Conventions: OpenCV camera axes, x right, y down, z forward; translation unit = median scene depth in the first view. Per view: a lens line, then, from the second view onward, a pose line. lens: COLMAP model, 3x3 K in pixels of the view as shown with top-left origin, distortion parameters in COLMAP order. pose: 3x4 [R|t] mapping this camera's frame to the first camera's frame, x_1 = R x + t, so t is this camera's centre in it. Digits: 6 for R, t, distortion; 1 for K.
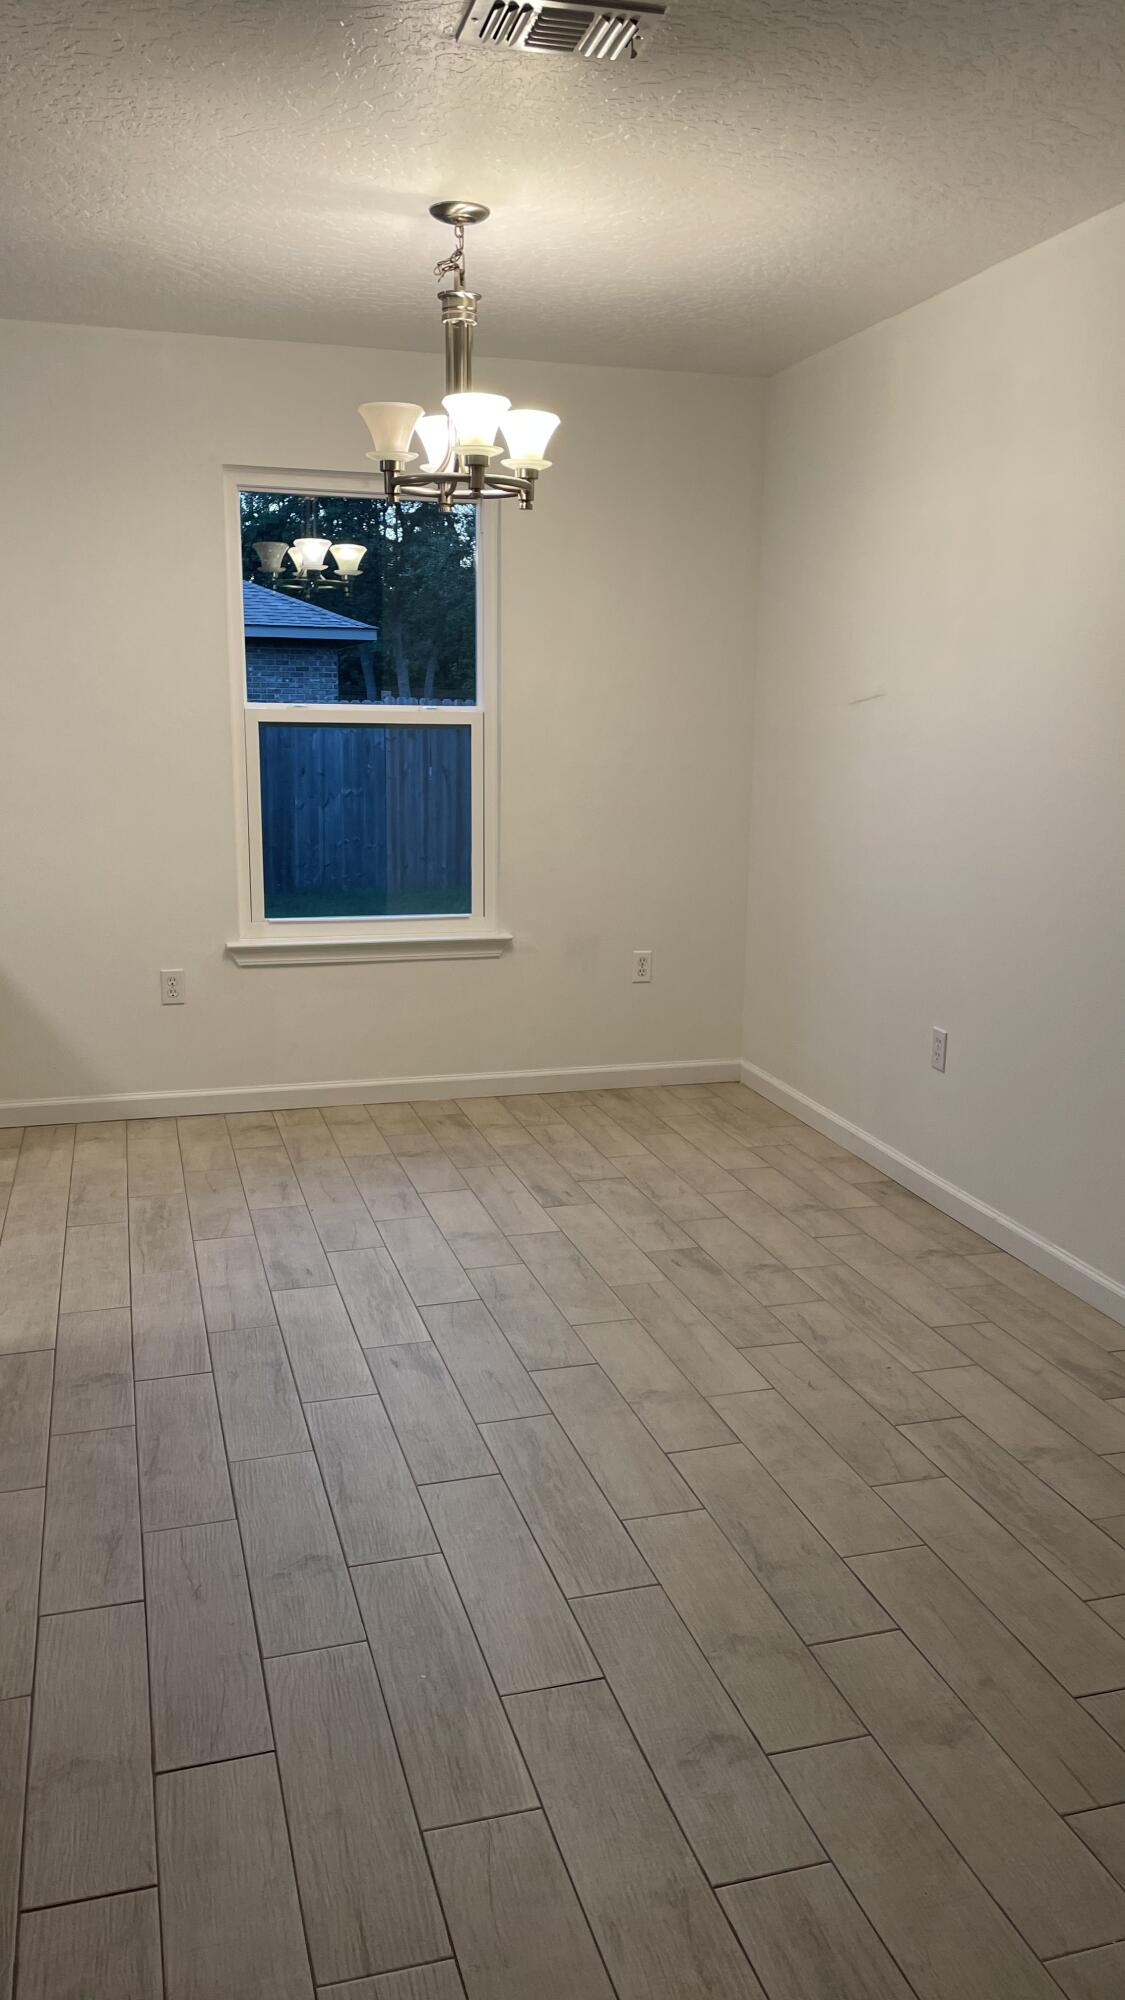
lens RADIAL K [[1514.4, 0, 555.1], [0, 1514.4, 1003.4], [0, 0, 1]] dist [0.103962, -0.131434]
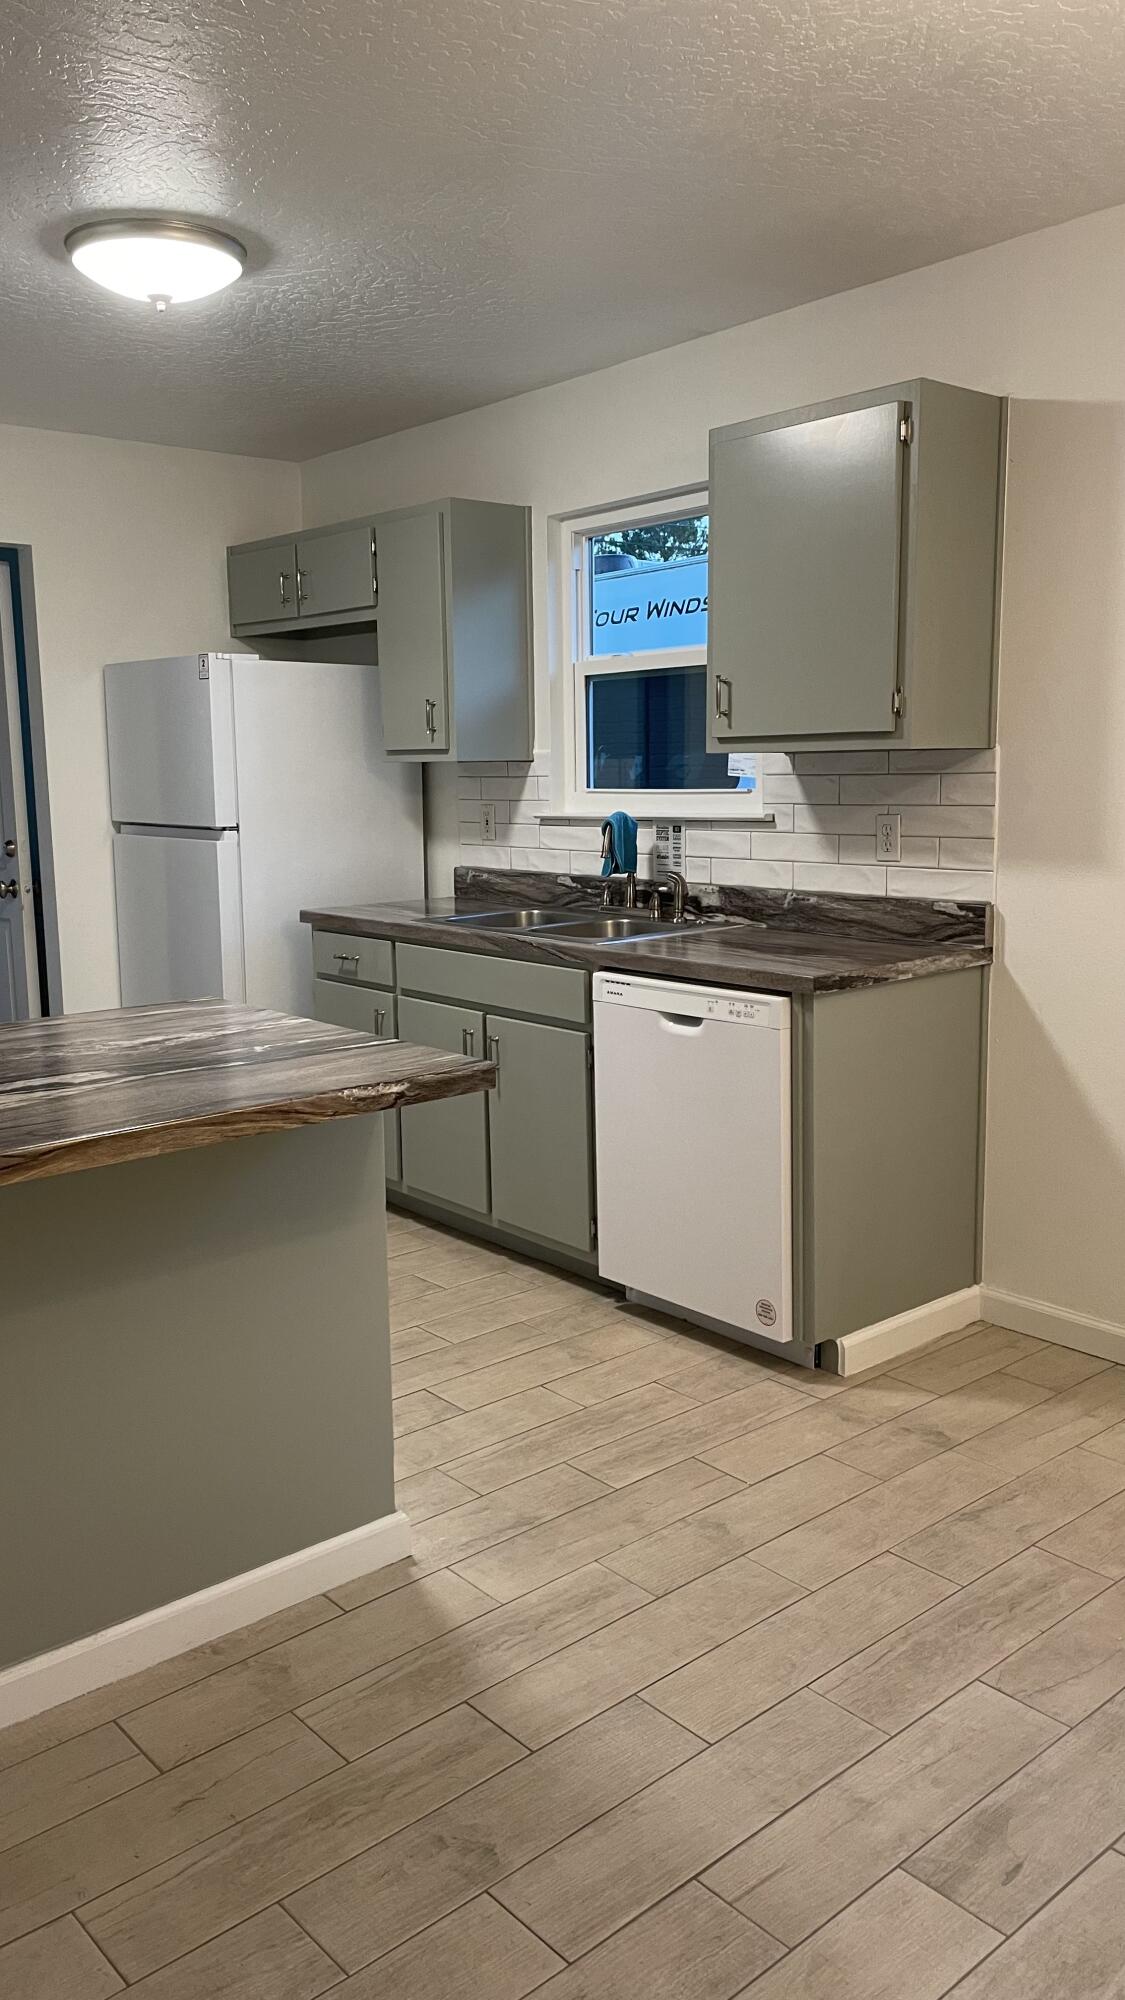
lens RADIAL K [[1514.4, 0, 555.1], [0, 1514.4, 1003.4], [0, 0, 1]] dist [0.103962, -0.131434]
pose [[0.414411, 0.124580, -0.901523, 0.198322], [-0.150319, 0.986351, 0.067203, -0.115945], [0.897590, 0.107667, 0.427482, 0.627708]]
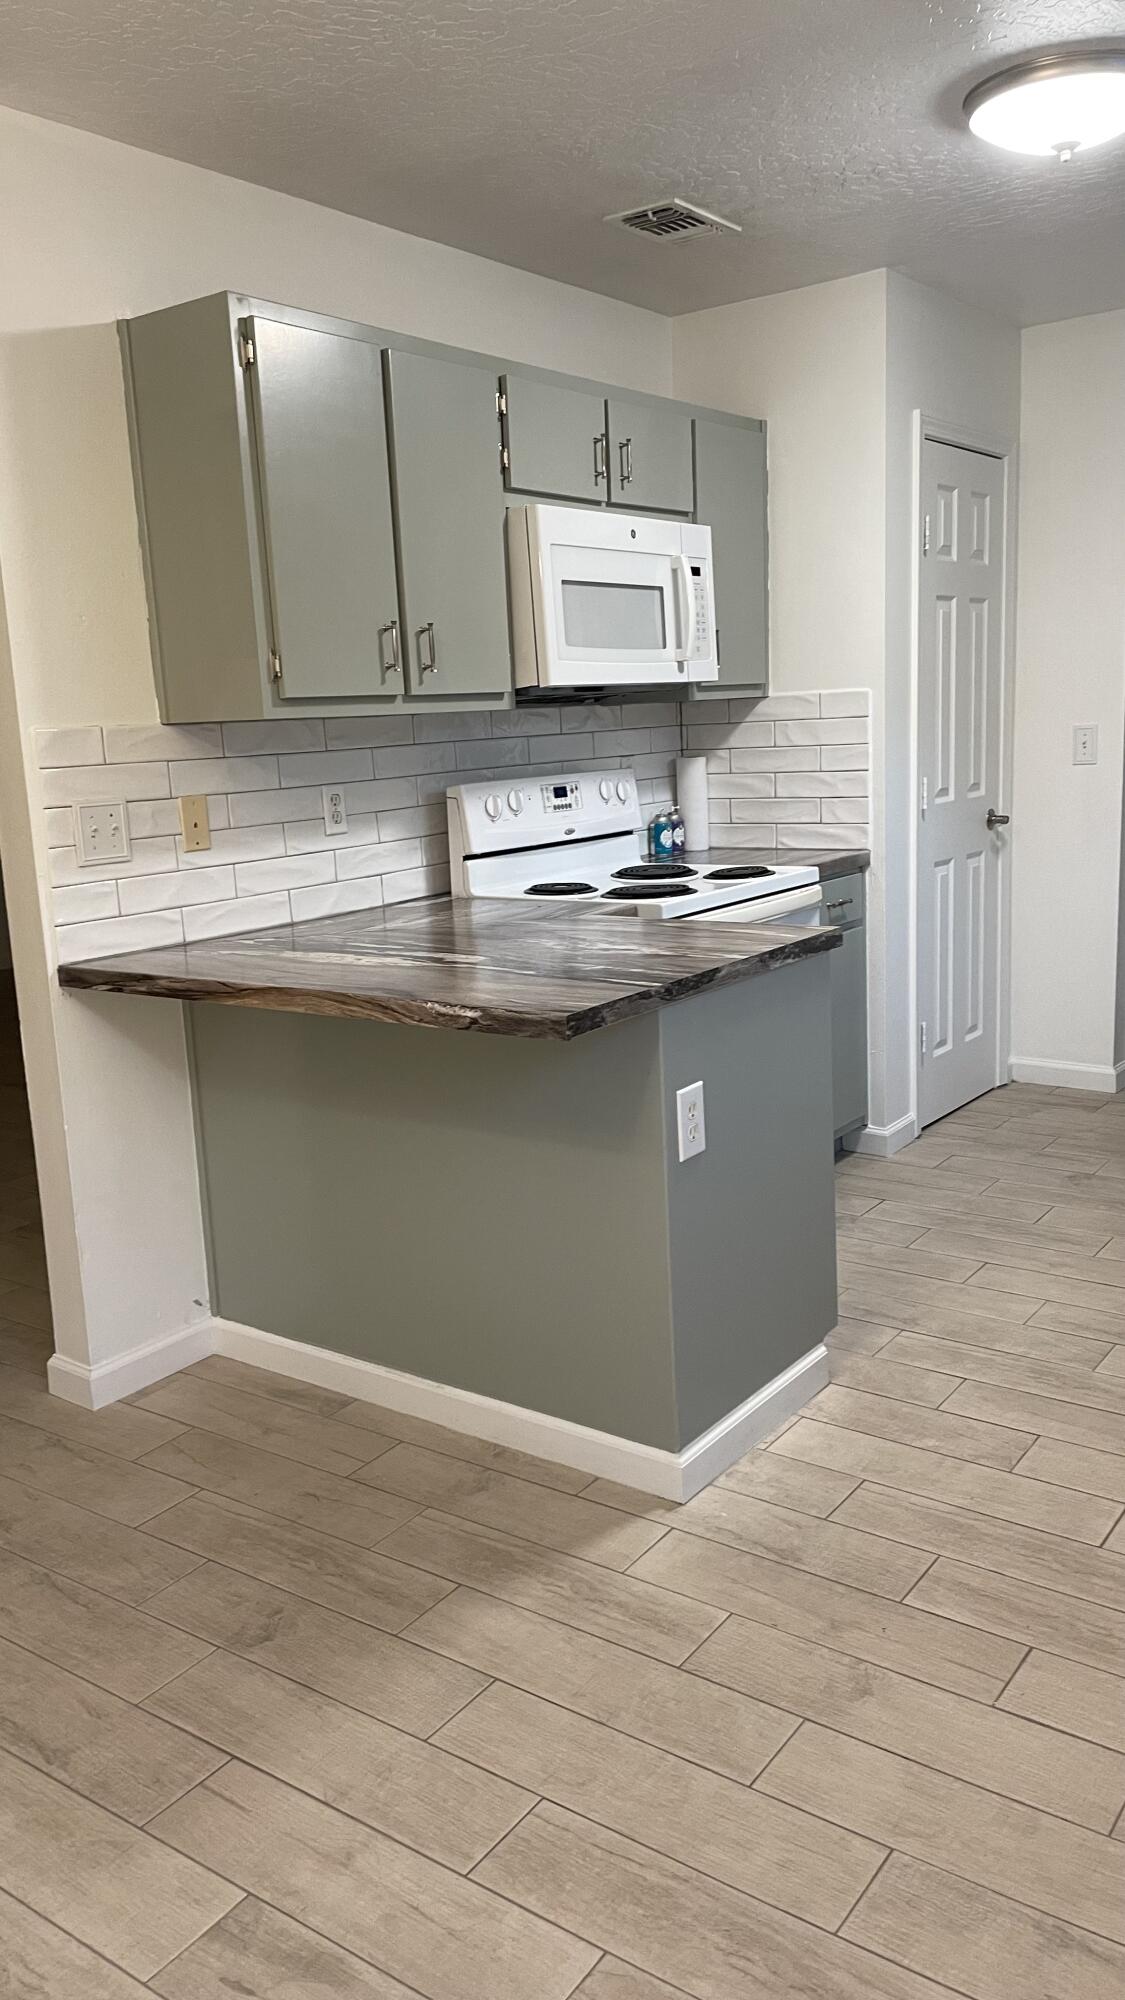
lens RADIAL K [[1514.4, 0, 555.1], [0, 1514.4, 1003.4], [0, 0, 1]] dist [0.103962, -0.131434]
pose [[-0.794692, 0.141060, -0.590396, -0.010642], [-0.075711, 0.941995, 0.326976, -0.248257], [0.602273, 0.304544, -0.737916, 1.316385]]
